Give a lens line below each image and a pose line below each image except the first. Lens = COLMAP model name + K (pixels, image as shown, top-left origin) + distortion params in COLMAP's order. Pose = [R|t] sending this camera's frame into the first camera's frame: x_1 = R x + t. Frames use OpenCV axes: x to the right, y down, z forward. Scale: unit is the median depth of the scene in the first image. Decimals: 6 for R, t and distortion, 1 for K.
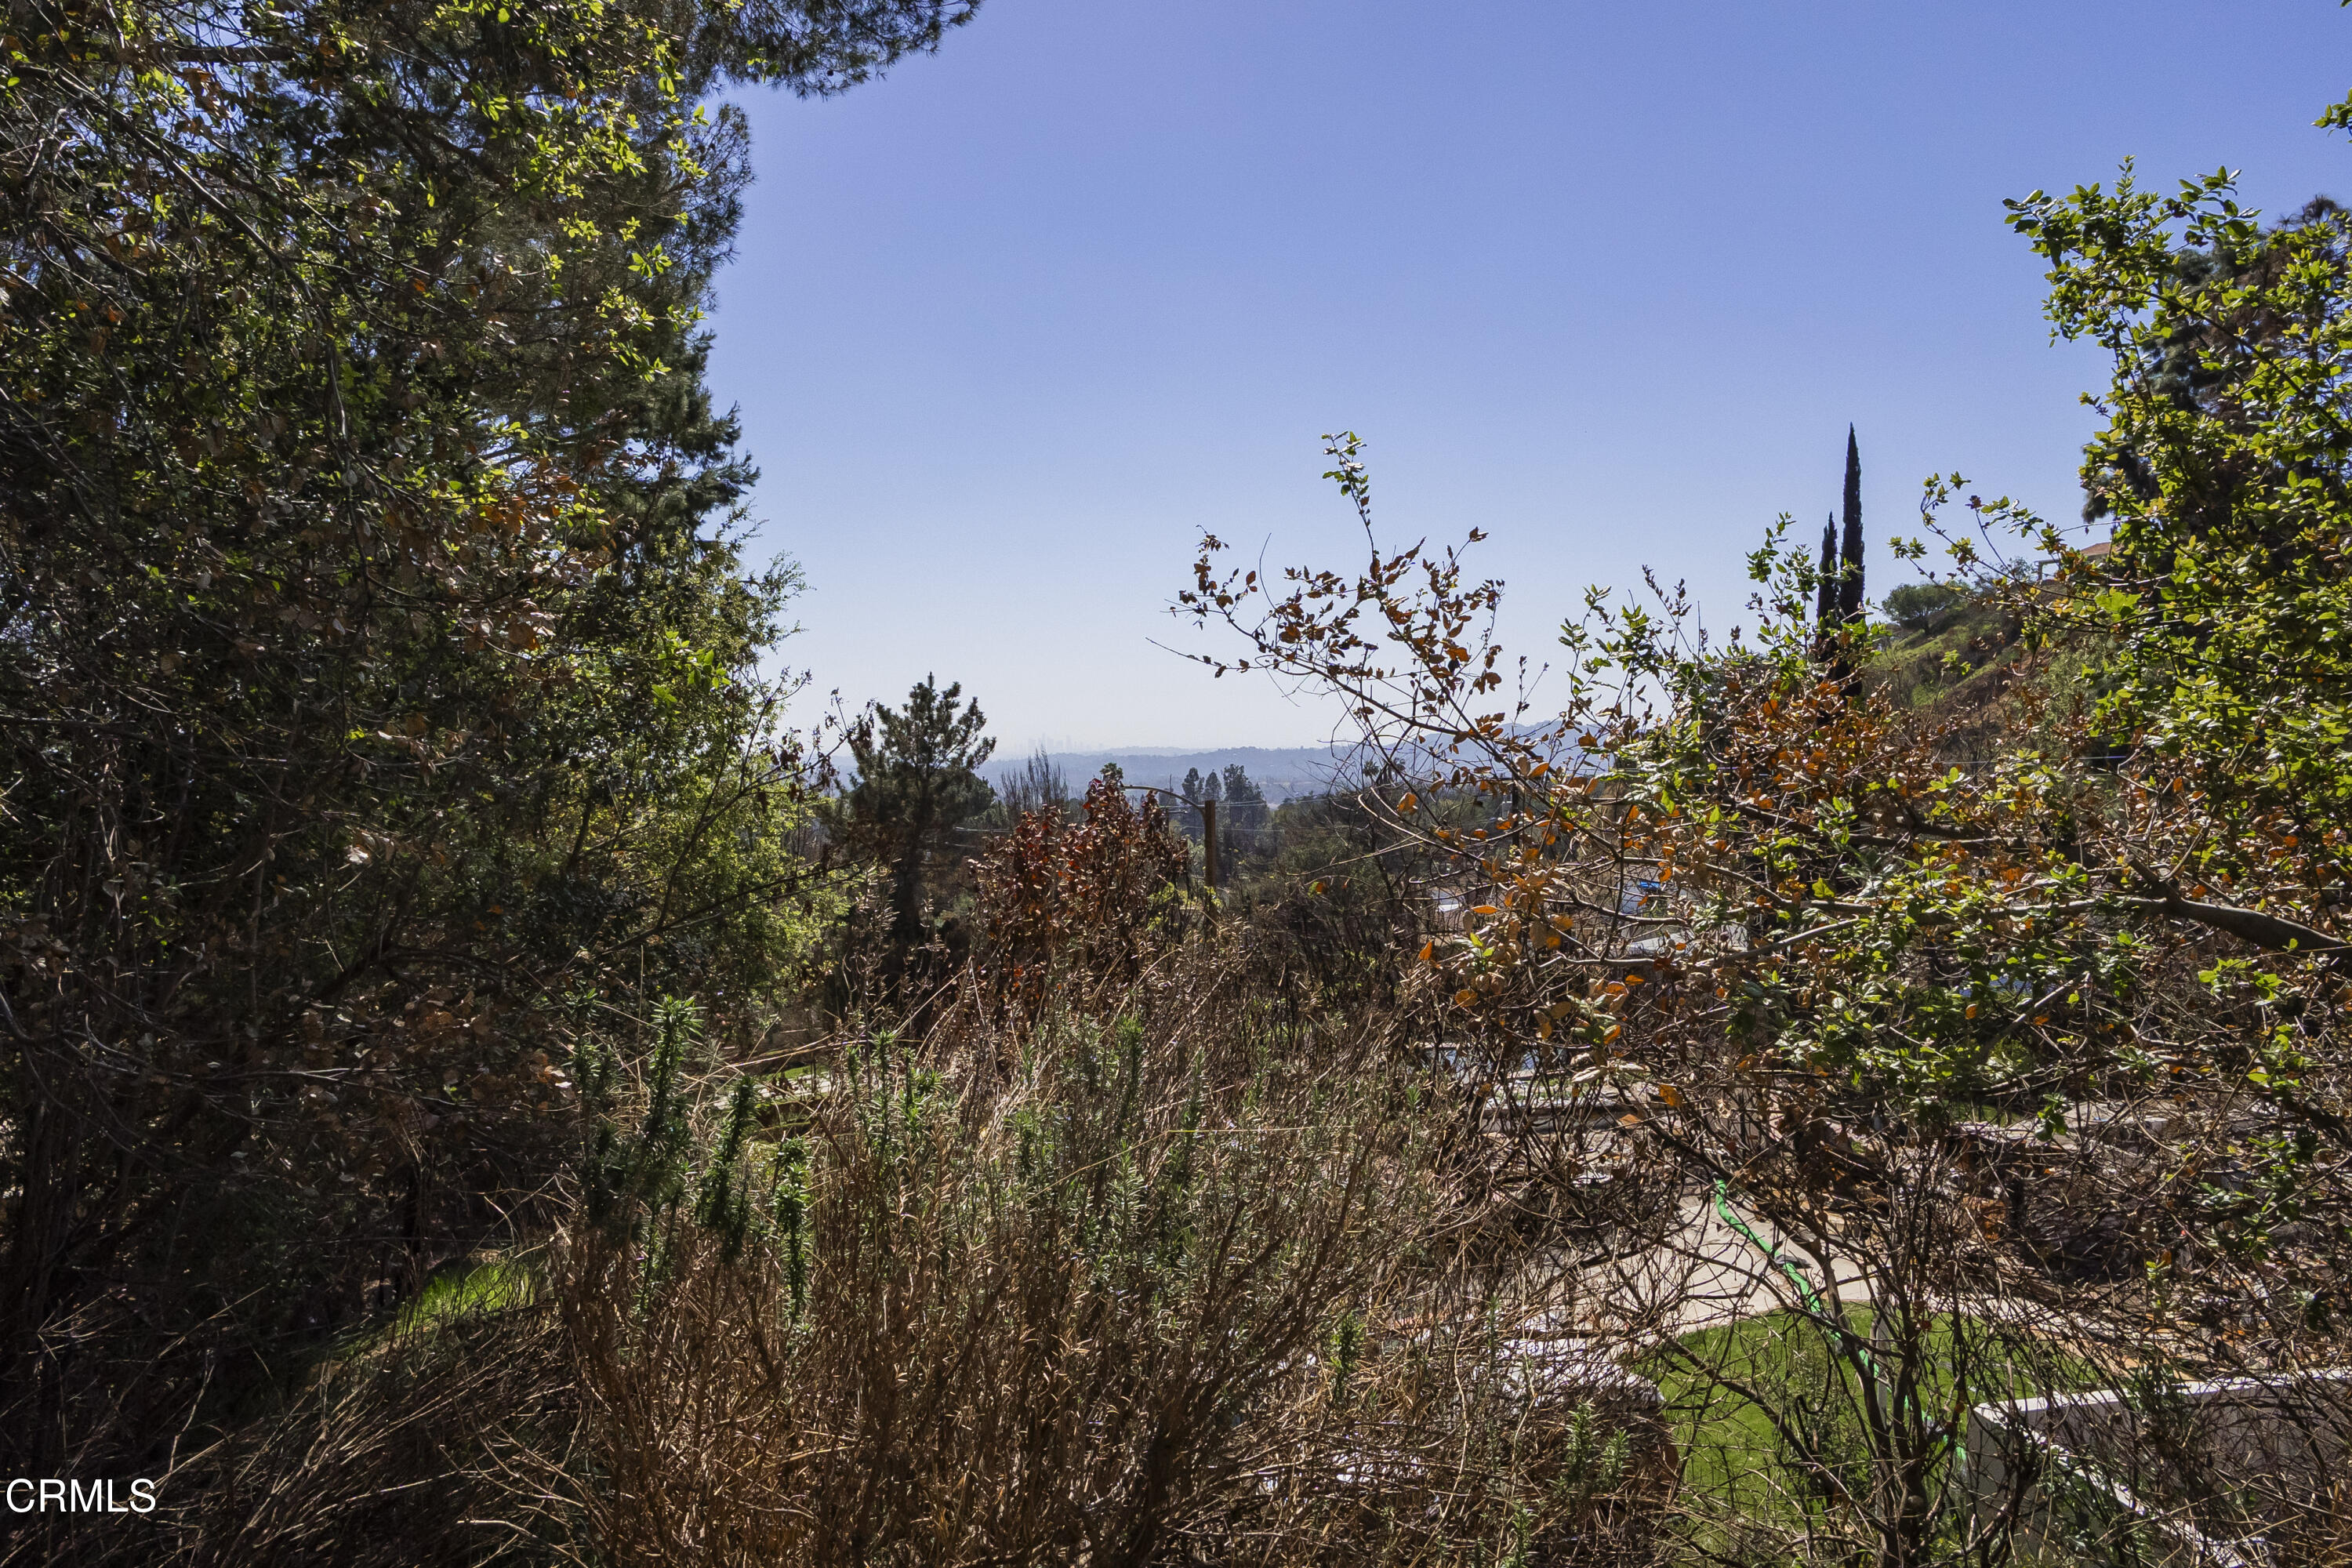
lens RADIAL K [[1492.3, 0, 1177.1], [0, 1492.3, 784.0], [0, 0, 1]] dist [0.004352, 0.000173]
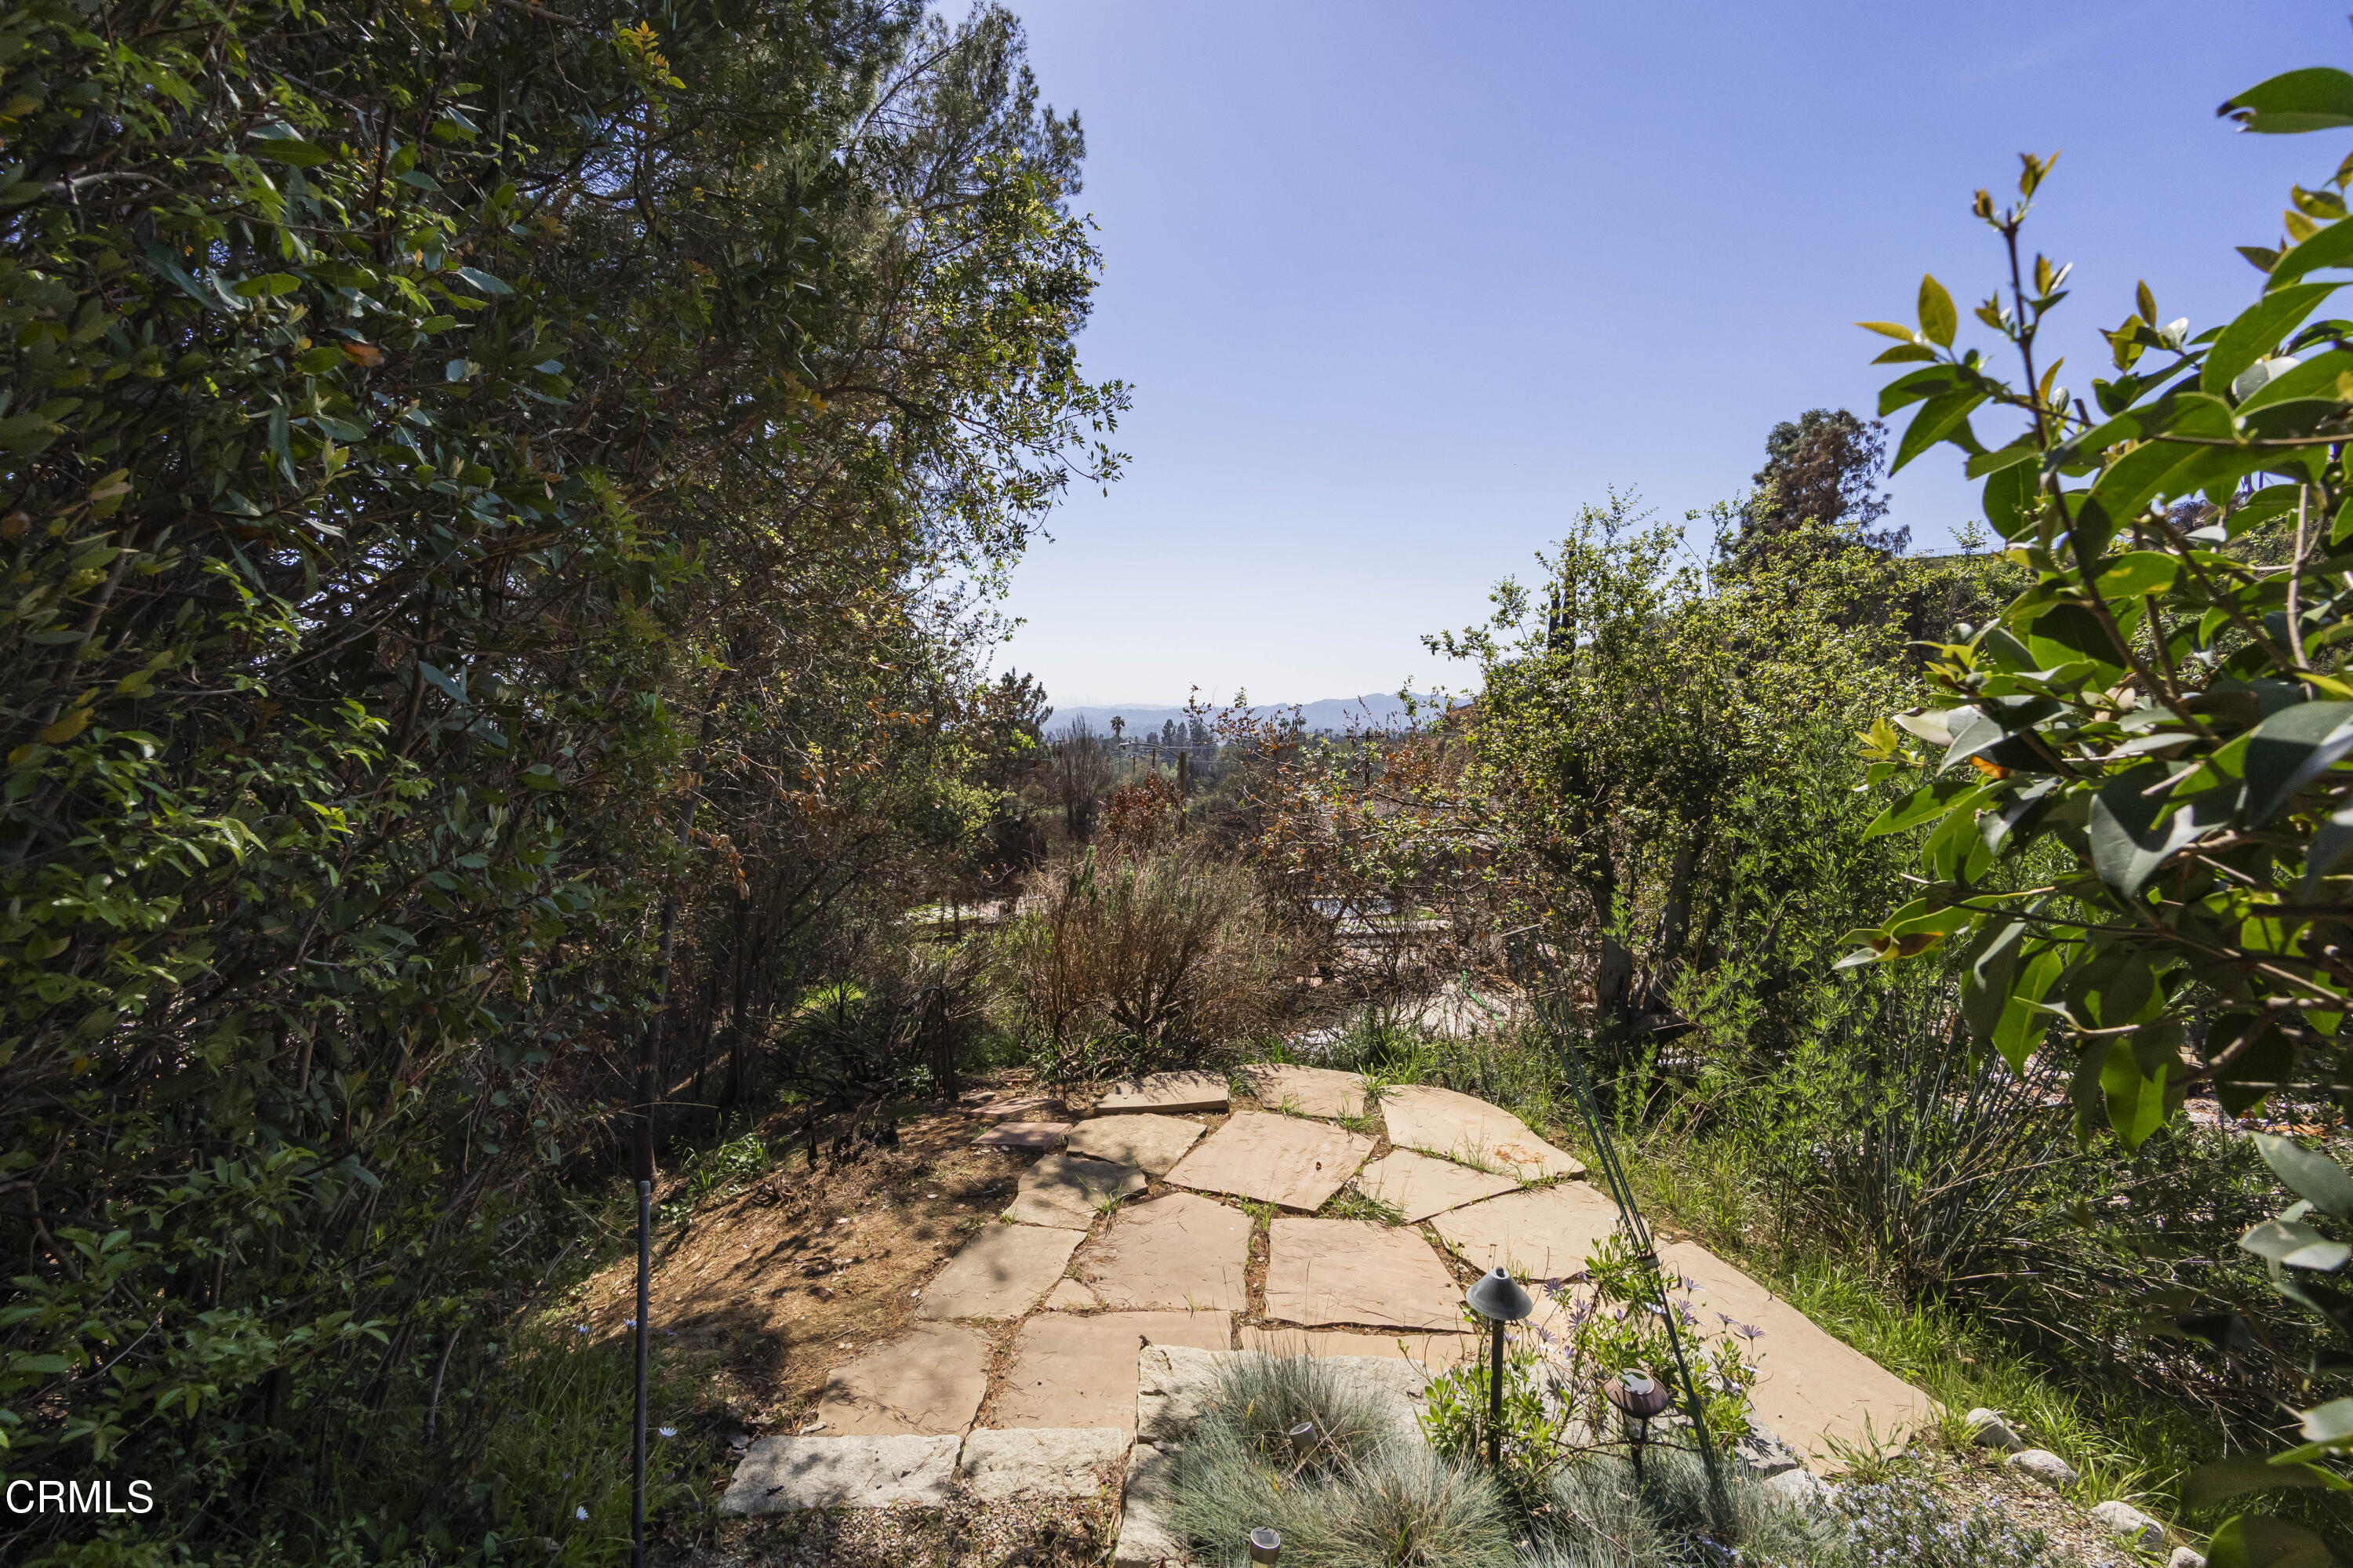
lens RADIAL K [[1019.6, 0, 1175.6], [0, 1019.6, 779.5], [0, 0, 1]] dist [0.001884, 0.000370]
pose [[0.999690, 0.014726, 0.020077, -0.007313], [-0.015822, 0.998329, 0.055581, -0.015386], [-0.019225, -0.055882, 0.998252, -0.133978]]
